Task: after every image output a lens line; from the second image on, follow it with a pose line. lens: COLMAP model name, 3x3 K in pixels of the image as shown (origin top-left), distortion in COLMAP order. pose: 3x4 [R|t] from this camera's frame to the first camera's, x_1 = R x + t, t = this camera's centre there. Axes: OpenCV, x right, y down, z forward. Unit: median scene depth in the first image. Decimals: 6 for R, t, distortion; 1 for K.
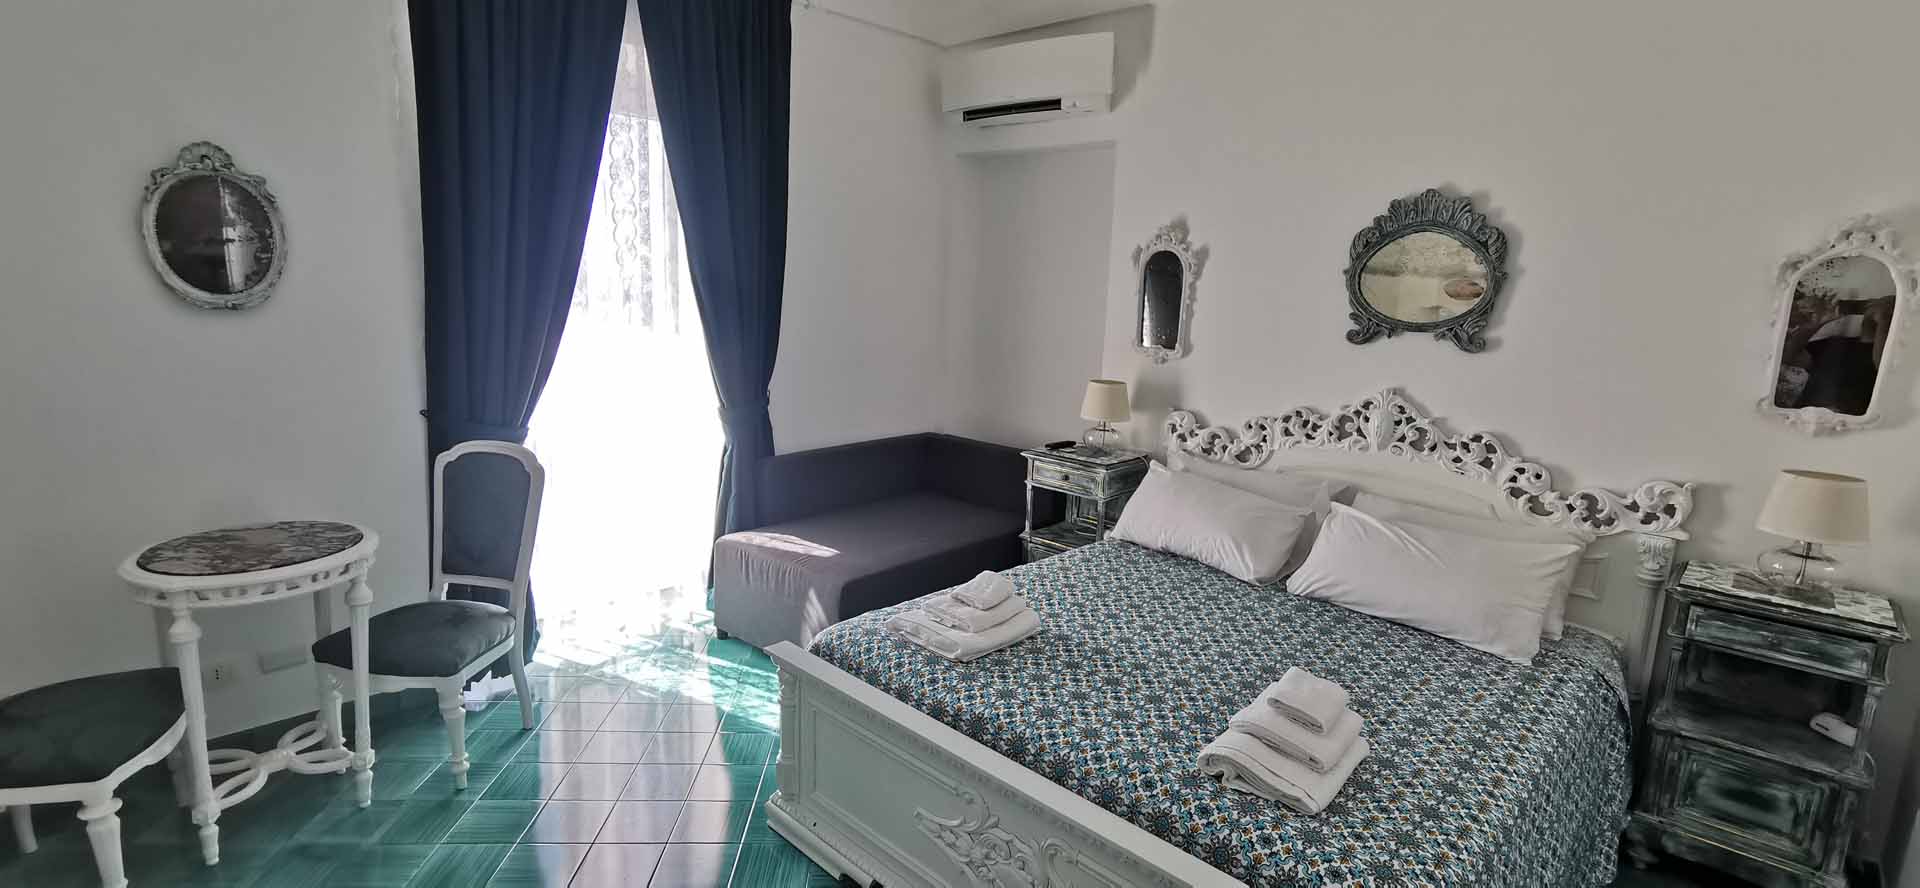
lens RADIAL K [[894.7, 0, 957.1], [0, 894.7, 436.5], [0, 0, 1]] dist [0.016934, 0.001269]
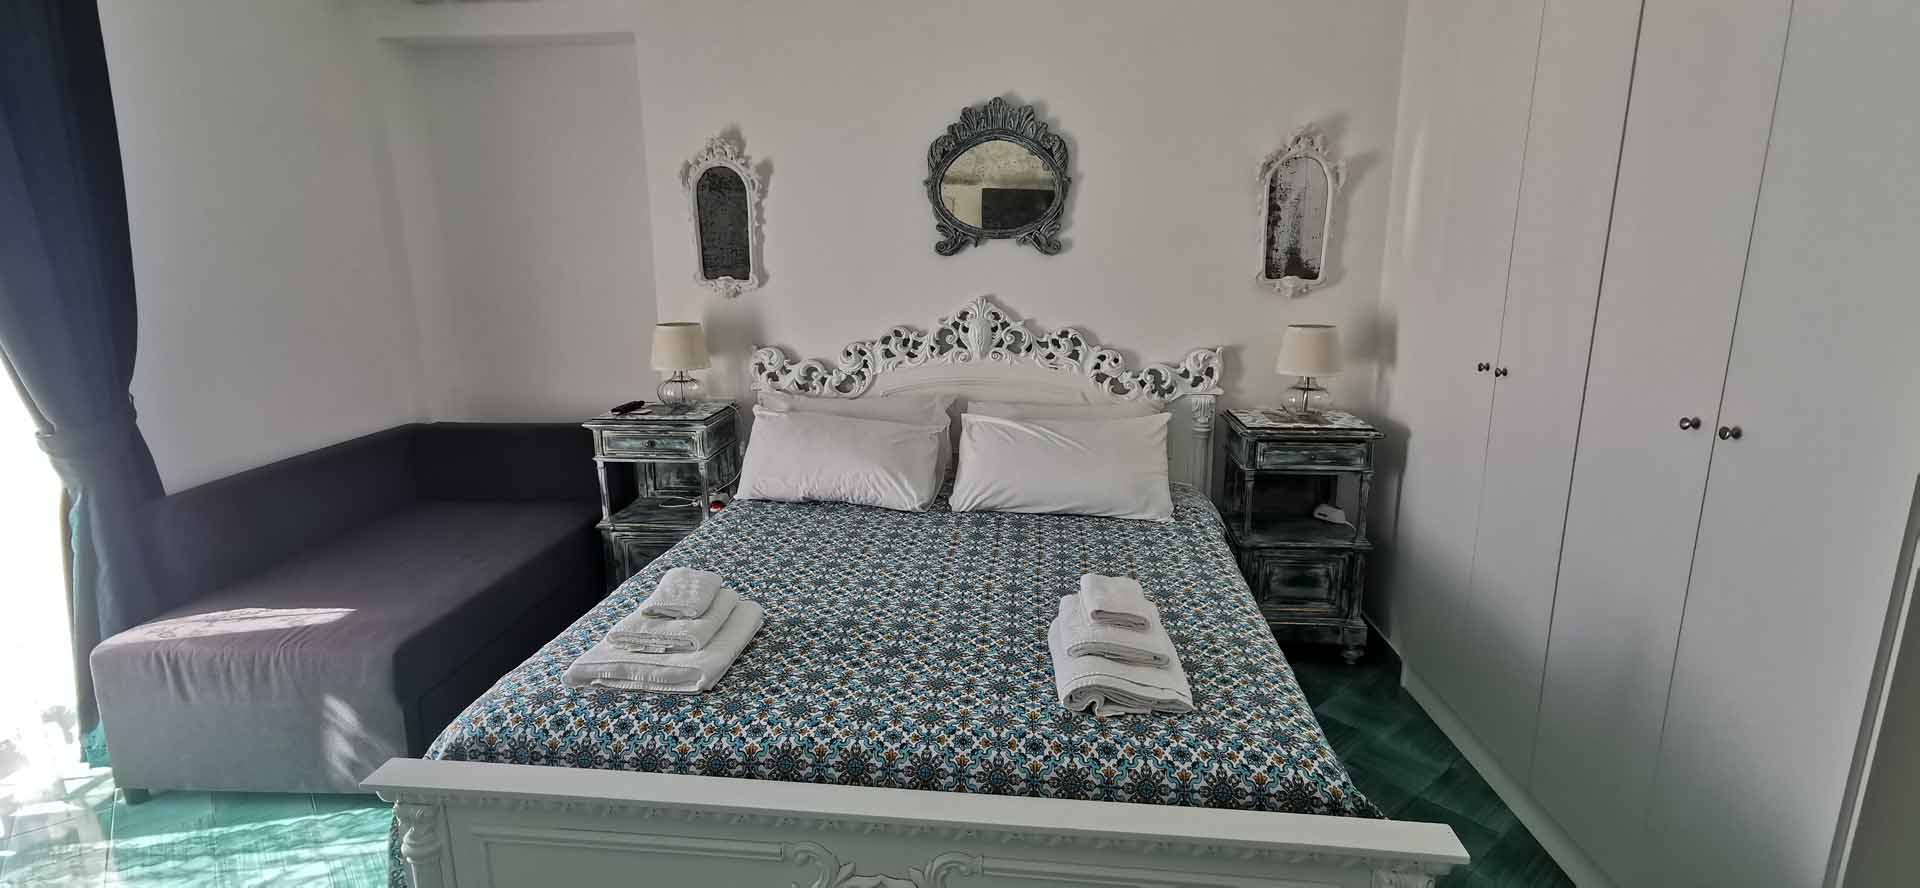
lens RADIAL K [[894.7, 0, 957.1], [0, 894.7, 436.5], [0, 0, 1]] dist [0.016934, 0.001269]
pose [[0.790956, -0.175937, 0.586033, -0.179886], [0.146272, 0.984368, 0.098105, -0.001049], [-0.594133, 0.008124, 0.804326, 0.209688]]
